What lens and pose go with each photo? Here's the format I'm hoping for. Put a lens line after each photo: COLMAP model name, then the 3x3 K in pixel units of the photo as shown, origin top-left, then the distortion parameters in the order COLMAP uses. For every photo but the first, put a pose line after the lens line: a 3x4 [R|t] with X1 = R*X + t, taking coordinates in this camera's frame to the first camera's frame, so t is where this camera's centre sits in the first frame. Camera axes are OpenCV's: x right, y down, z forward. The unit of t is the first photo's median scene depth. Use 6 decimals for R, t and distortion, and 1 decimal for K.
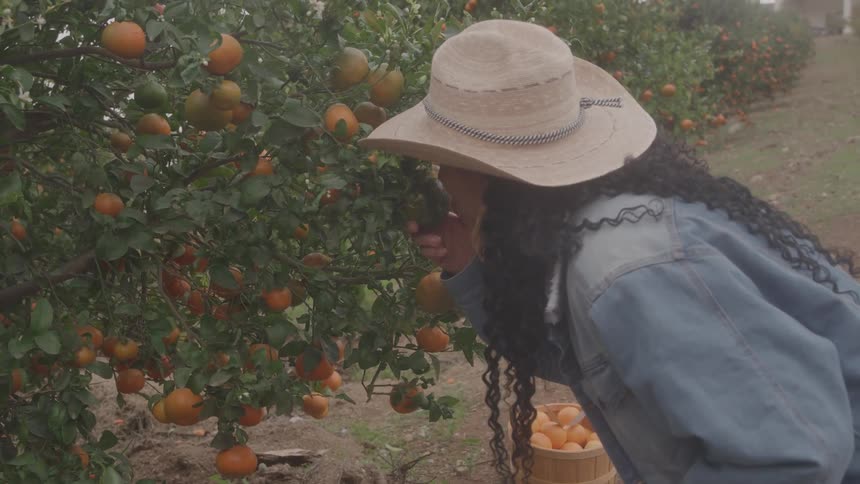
lens RADIAL K [[1127.5, 0, 430.0], [0, 1127.5, 242.0], [0, 0, 1]] dist [-0.003940, -0.010938]
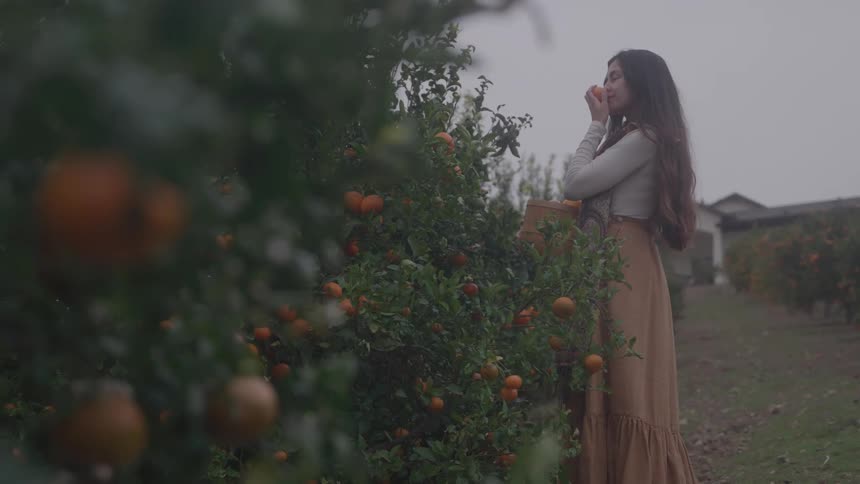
lens RADIAL K [[1438.3, 0, 430.0], [0, 1438.3, 242.0], [0, 0, 1]] dist [-0.004992, 0.952481]
pose [[0.986216, 0.037295, 0.161204, 0.012680], [-0.003055, 0.978205, -0.207621, -0.006647], [-0.165434, 0.204267, 0.964835, 0.219751]]
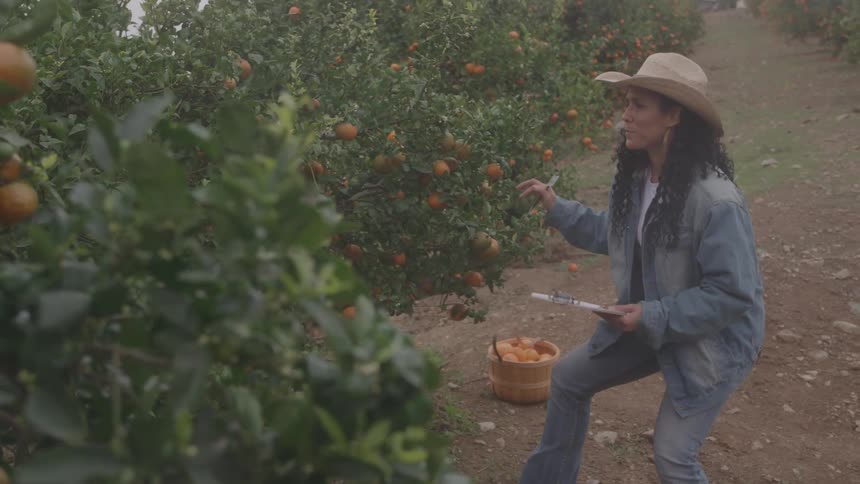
lens RADIAL K [[1438.3, 0, 430.0], [0, 1438.3, 242.0], [0, 0, 1]] dist [-0.004992, 0.952481]
pose [[0.991034, -0.021492, 0.131868, -0.137051], [0.022646, 0.999717, -0.007262, 0.013480], [-0.131674, 0.010183, 0.991241, -0.486845]]
